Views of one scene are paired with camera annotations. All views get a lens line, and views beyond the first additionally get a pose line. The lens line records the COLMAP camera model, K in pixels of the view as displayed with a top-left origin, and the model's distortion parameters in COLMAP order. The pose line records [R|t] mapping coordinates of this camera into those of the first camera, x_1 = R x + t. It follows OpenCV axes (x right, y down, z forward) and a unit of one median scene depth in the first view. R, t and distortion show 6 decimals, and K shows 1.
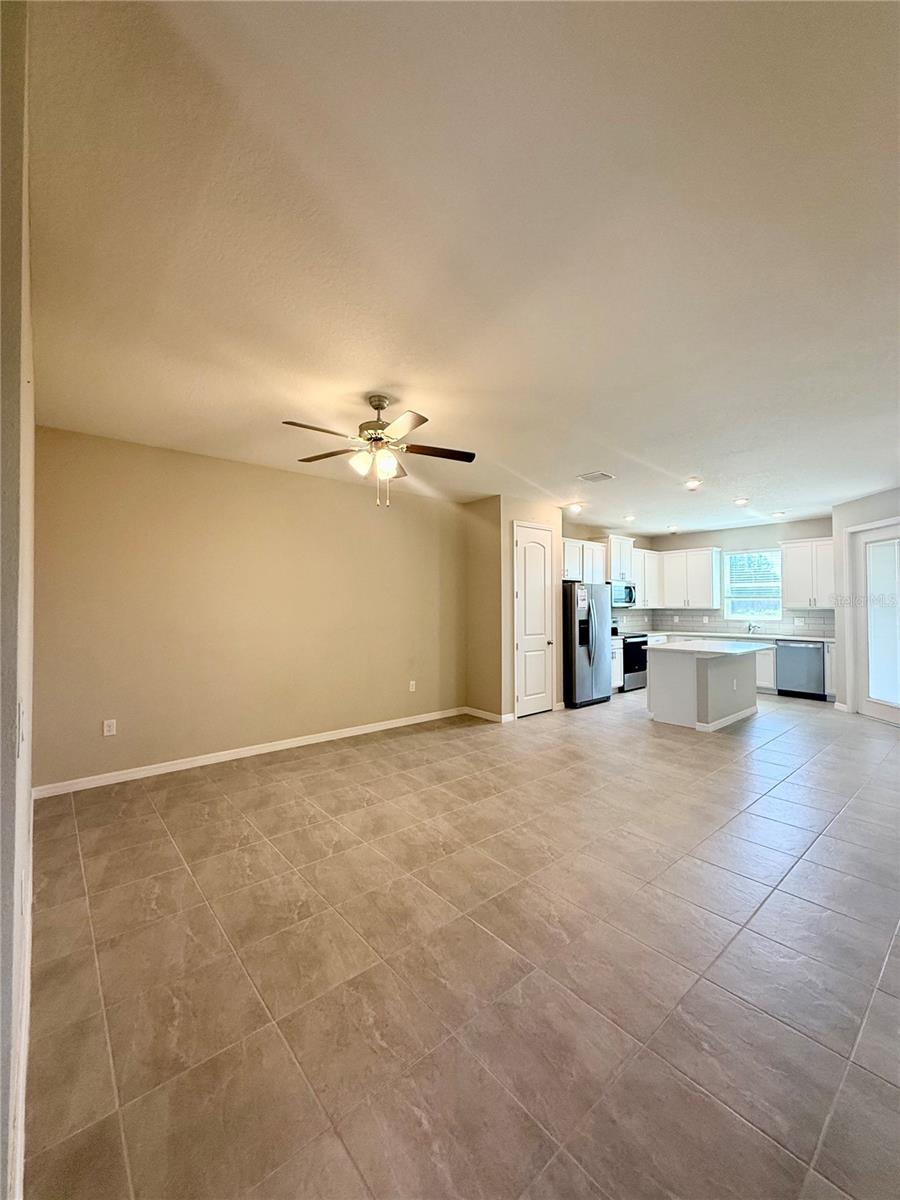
lens RADIAL K [[478.1, 0, 450.0], [0, 478.1, 600.0], [0, 0, 1]] dist [-0.001397, 0.000338]
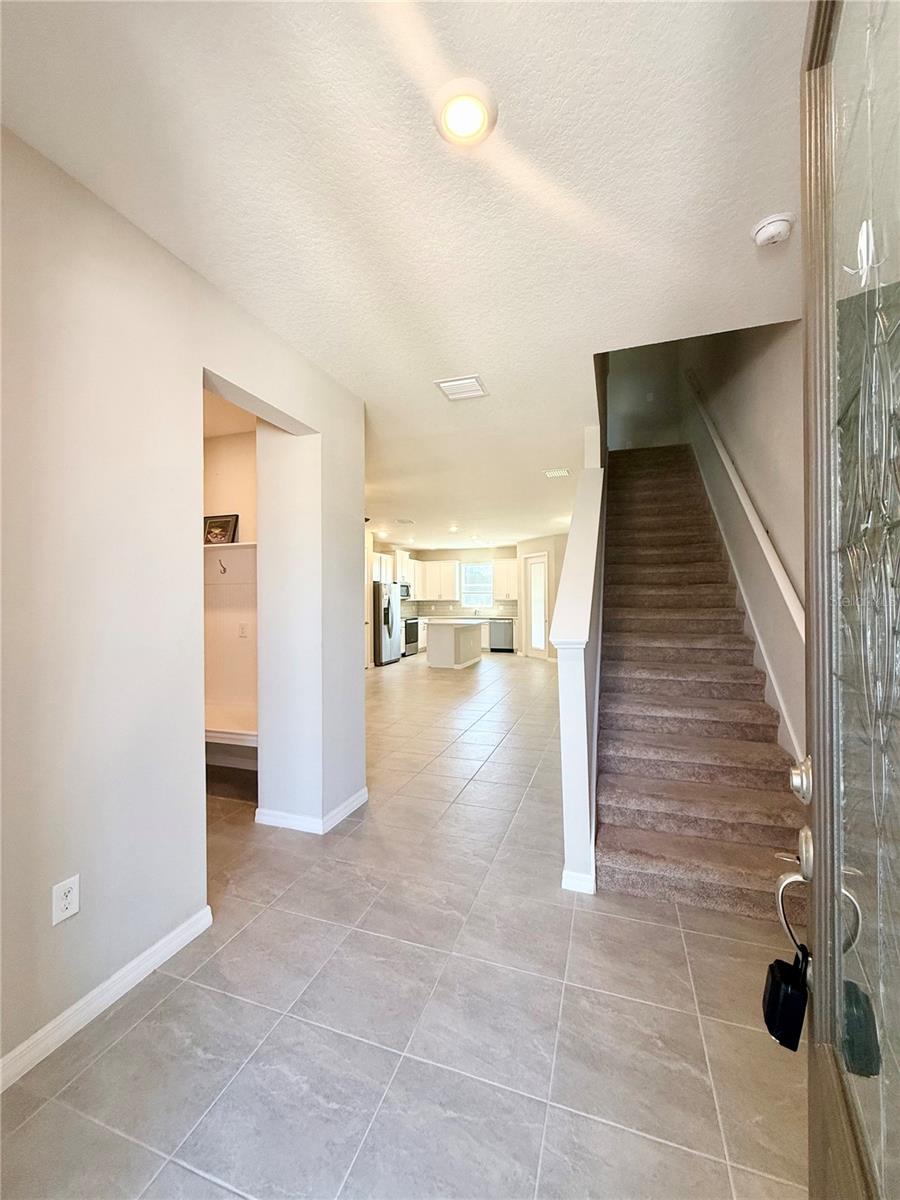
lens RADIAL K [[478.1, 0, 450.0], [0, 478.1, 600.0], [0, 0, 1]] dist [-0.001397, 0.000338]
pose [[0.862074, -0.003693, 0.506770, -0.302637], [-0.001362, 0.999953, 0.009605, 0.002655], [-0.506781, -0.008970, 0.862028, -0.392567]]
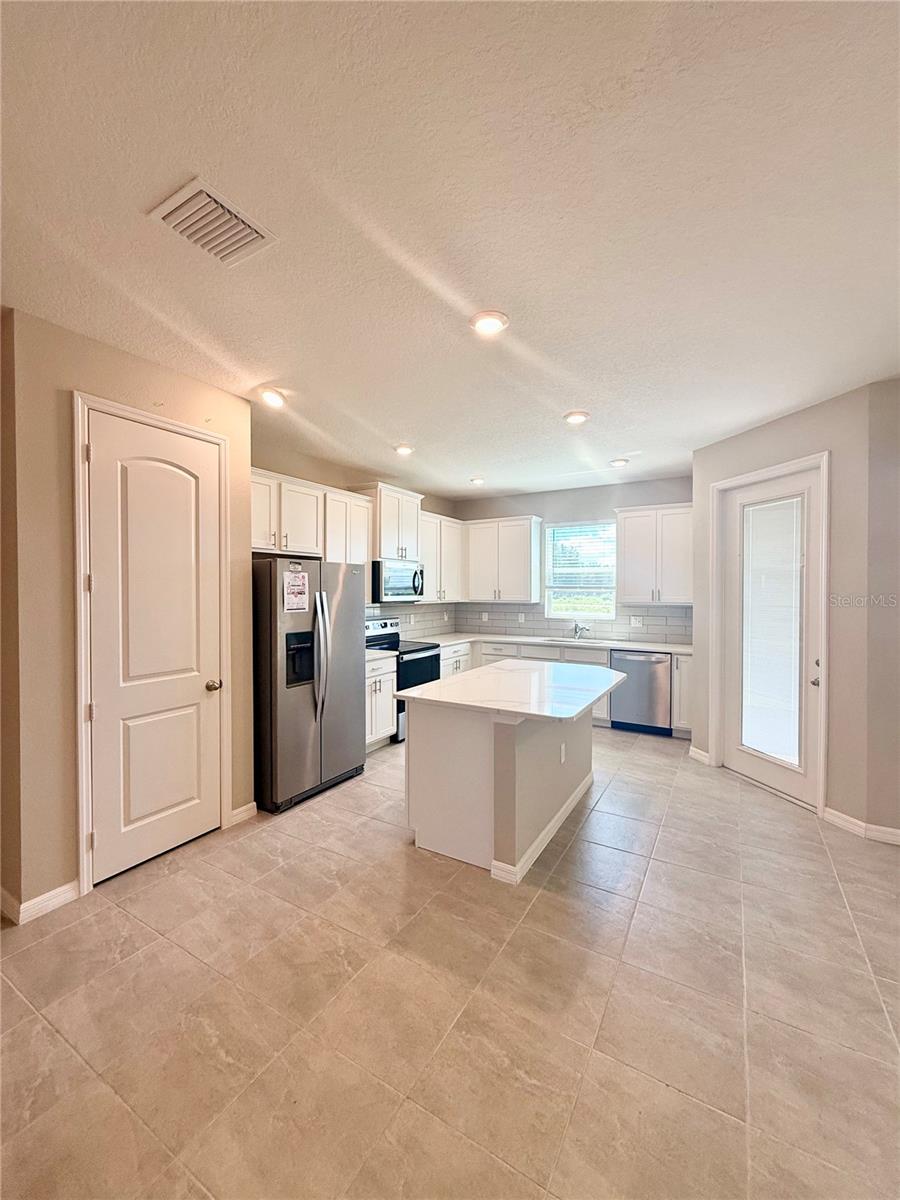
lens RADIAL K [[478.1, 0, 450.0], [0, 478.1, 600.0], [0, 0, 1]] dist [-0.001397, 0.000338]
pose [[0.946347, -0.004274, 0.323123, 0.259348], [-0.005756, 0.999531, 0.030079, -0.008738], [-0.323100, -0.030325, 0.945879, 0.459530]]
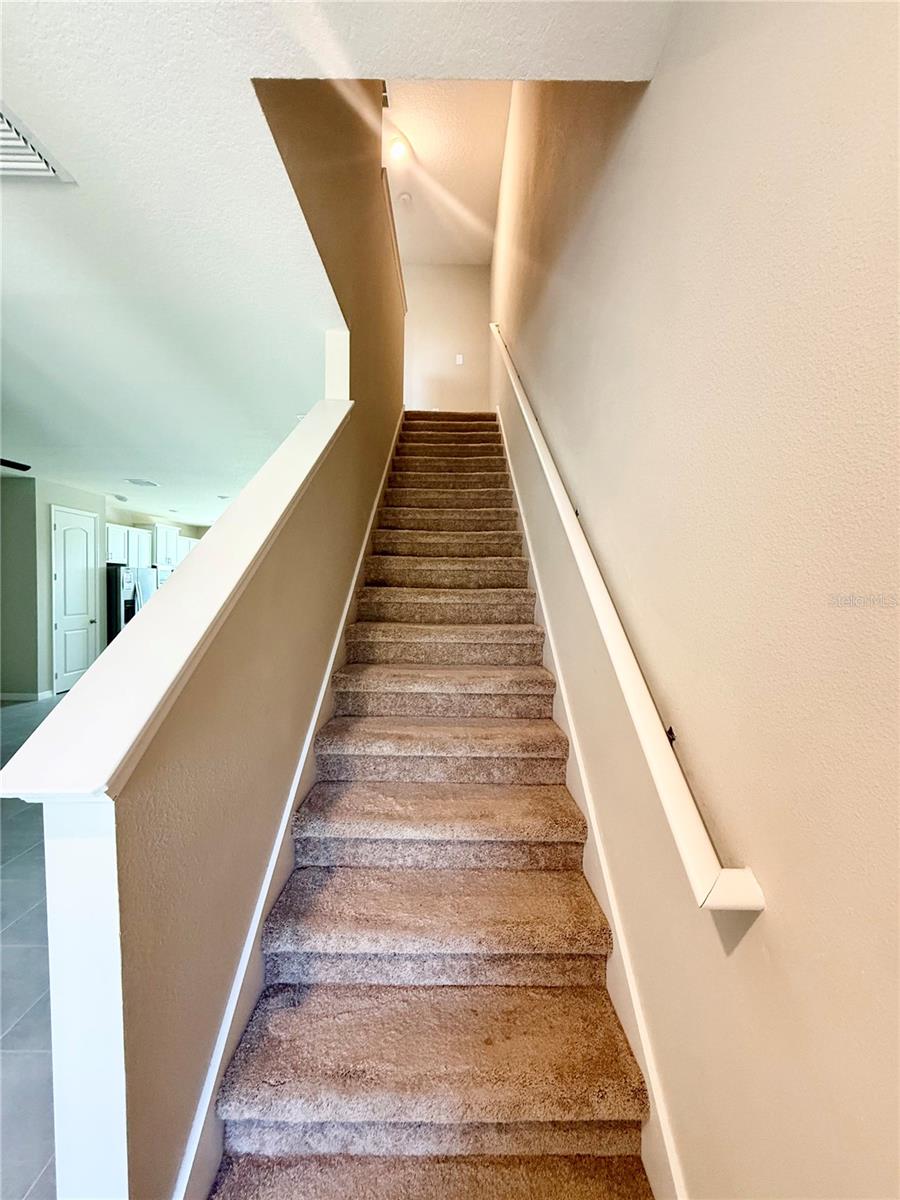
lens RADIAL K [[478.1, 0, 450.0], [0, 478.1, 600.0], [0, 0, 1]] dist [-0.001397, 0.000338]
pose [[0.645364, -0.012501, 0.763773, -0.087677], [-0.022768, 0.999107, 0.035592, -0.014409], [-0.763536, -0.040359, 0.644503, -0.285949]]
